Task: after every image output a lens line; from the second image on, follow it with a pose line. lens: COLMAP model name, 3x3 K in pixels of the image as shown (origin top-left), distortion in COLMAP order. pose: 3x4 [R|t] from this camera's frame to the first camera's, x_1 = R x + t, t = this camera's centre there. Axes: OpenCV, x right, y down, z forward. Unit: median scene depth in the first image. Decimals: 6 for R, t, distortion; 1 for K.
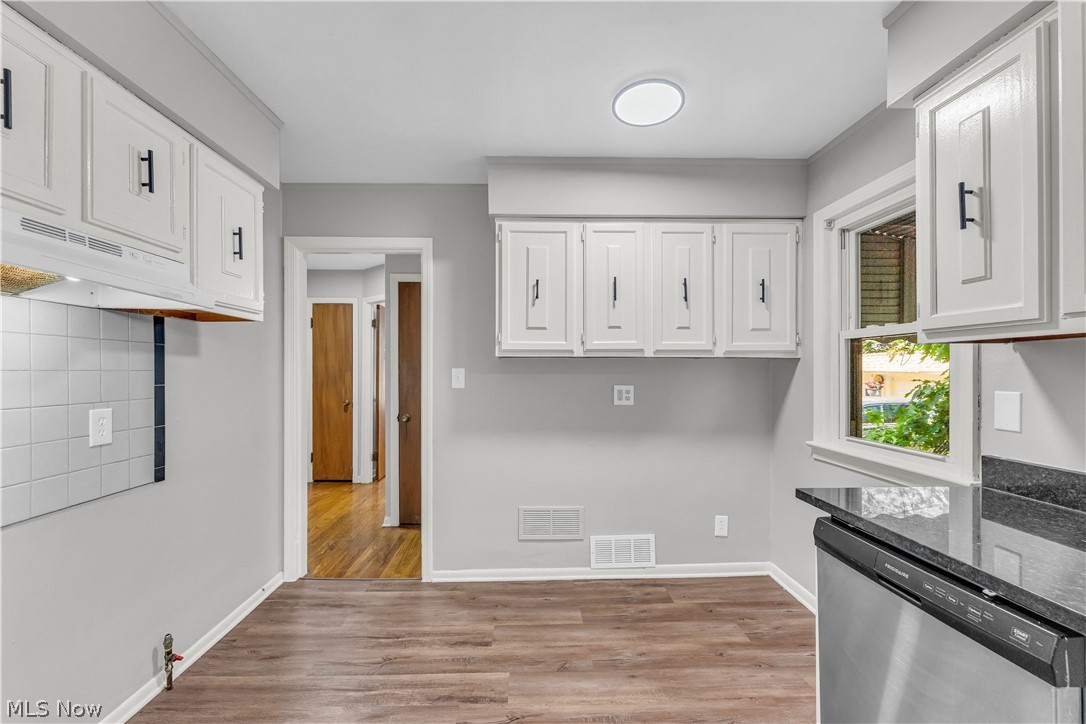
lens RADIAL K [[445.8, 0, 540.7], [0, 445.8, 368.6], [0, 0, 1]] dist [0.000442, -0.000525]
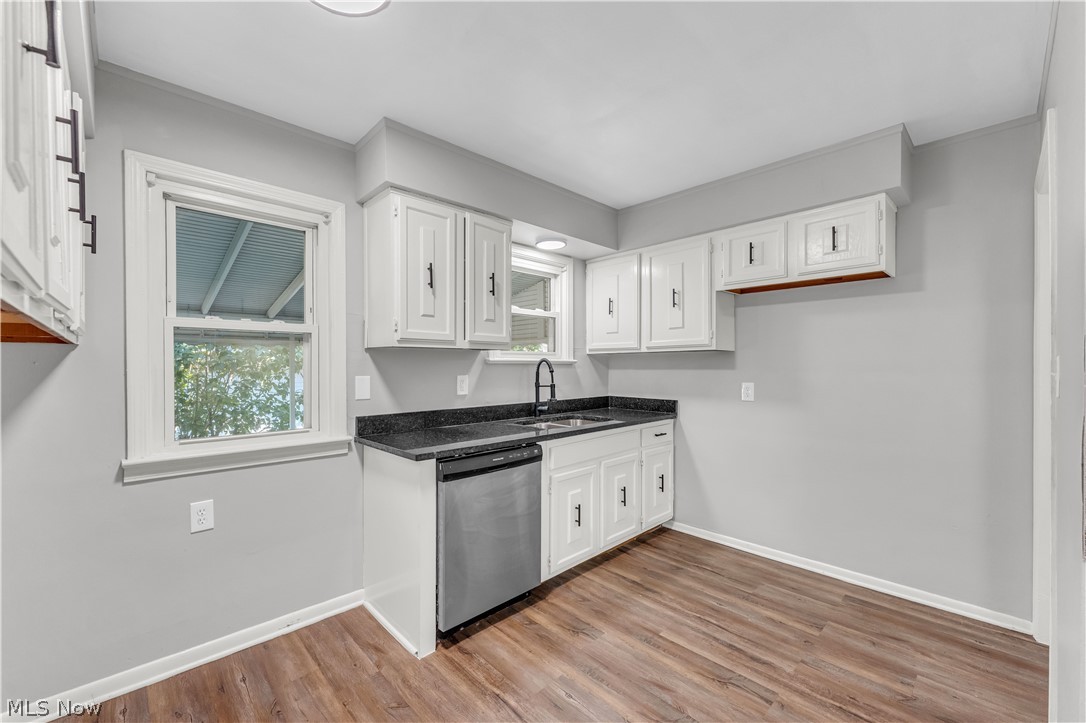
lens RADIAL K [[445.8, 0, 542.7], [0, 445.8, 364.6], [0, 0, 1]] dist [0.000442, -0.000525]
pose [[-0.672008, 0.002415, 0.740540, -0.381844], [-0.000604, 0.999993, -0.003809, 0.008417], [-0.740544, -0.003007, -0.672001, 0.964673]]
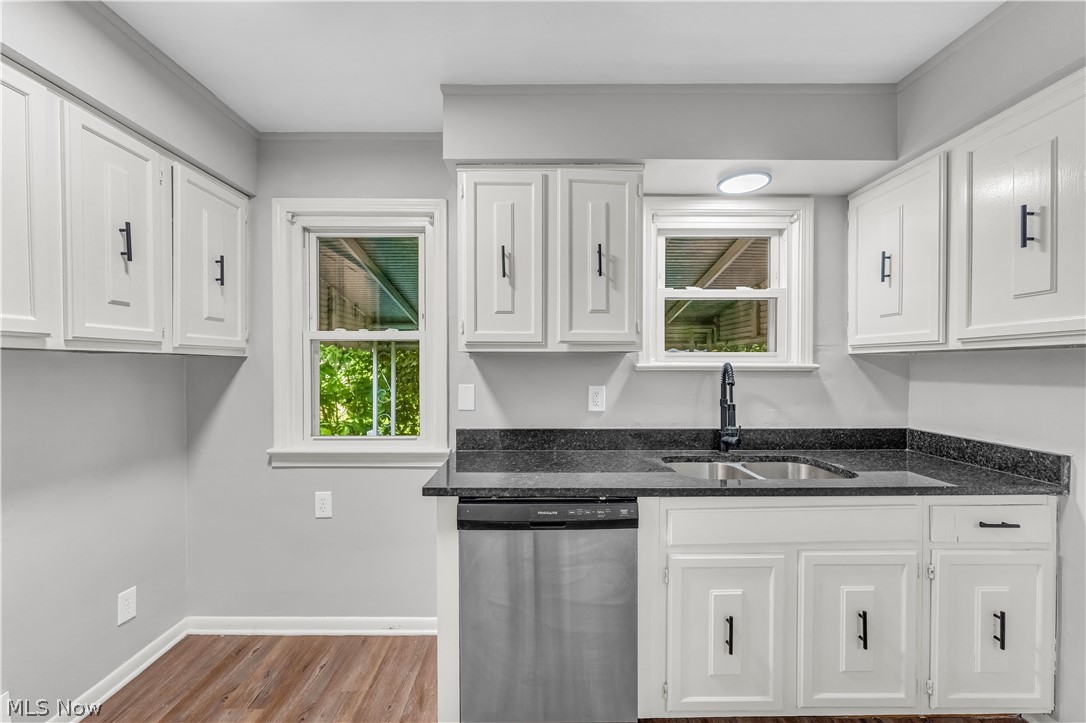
lens RADIAL K [[445.8, 0, 530.5], [0, 445.8, 367.4], [0, 0, 1]] dist [0.000442, -0.000525]
pose [[0.035421, -0.006349, 0.999352, -0.273883], [-0.003507, 0.999973, 0.006477, -0.010598], [-0.999366, -0.003734, 0.035397, 0.431776]]
